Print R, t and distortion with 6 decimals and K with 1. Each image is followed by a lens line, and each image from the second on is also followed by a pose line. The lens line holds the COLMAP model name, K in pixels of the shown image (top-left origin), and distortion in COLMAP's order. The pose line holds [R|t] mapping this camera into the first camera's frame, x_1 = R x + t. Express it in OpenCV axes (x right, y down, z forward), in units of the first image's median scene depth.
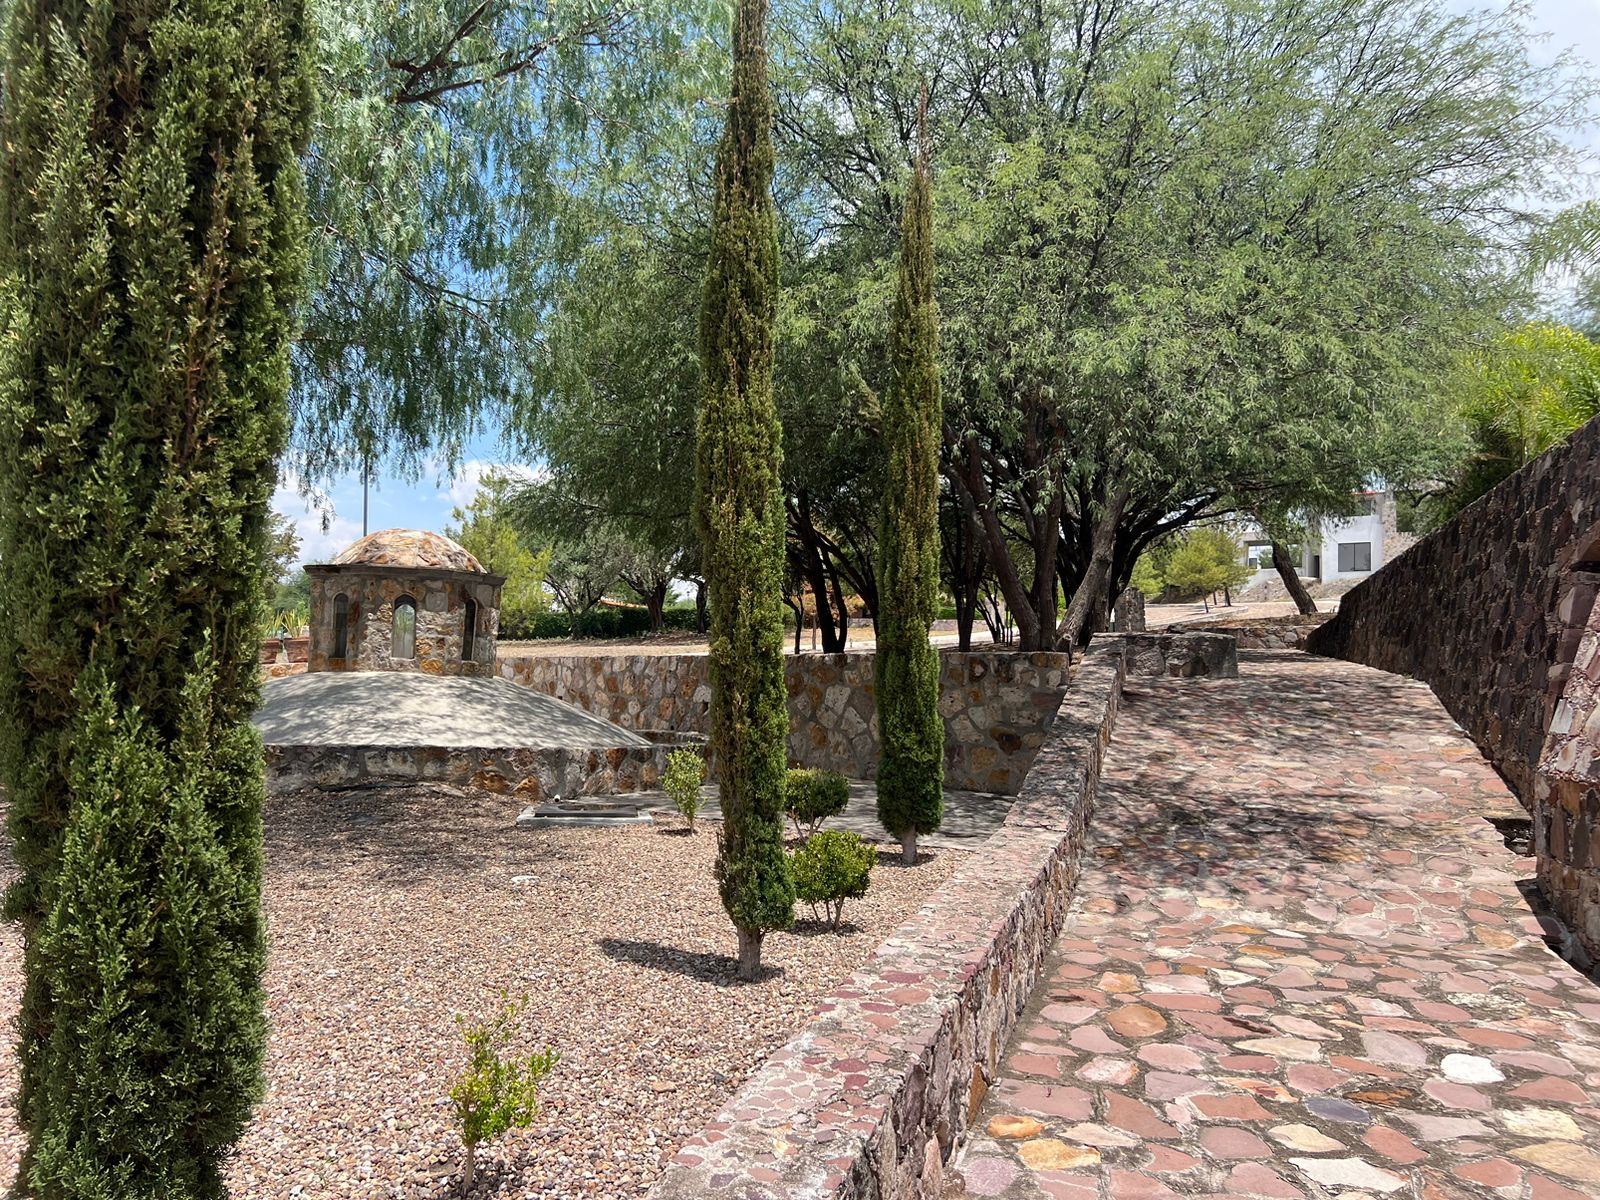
lens RADIAL K [[1186.1, 0, 804.9], [0, 1186.1, 598.1], [0, 0, 1]] dist [0.028106, -0.046177]
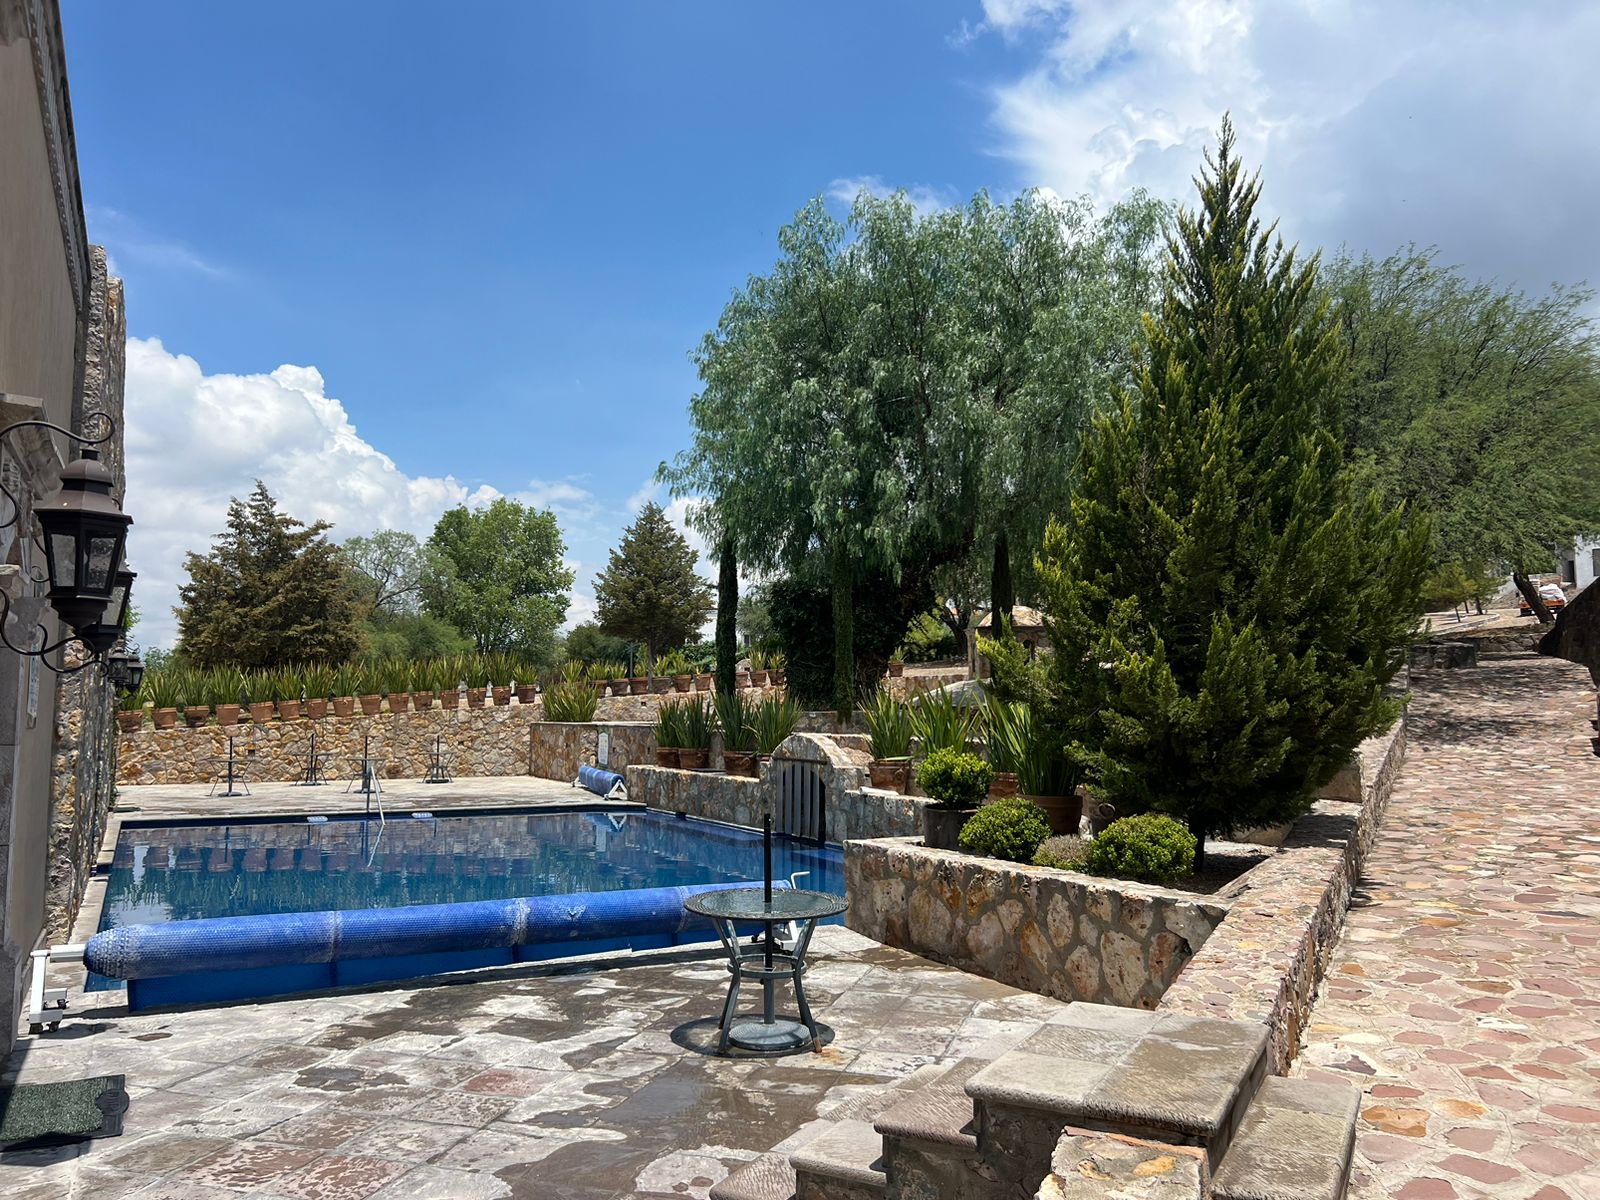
lens RADIAL K [[1186.1, 0, 794.1], [0, 1186.1, 601.9], [0, 0, 1]] dist [0.028106, -0.046177]
pose [[0.982405, -0.042288, -0.181914, -0.392904], [0.039230, 0.999022, -0.020378, -0.045238], [0.182598, 0.012883, 0.983103, -1.183760]]
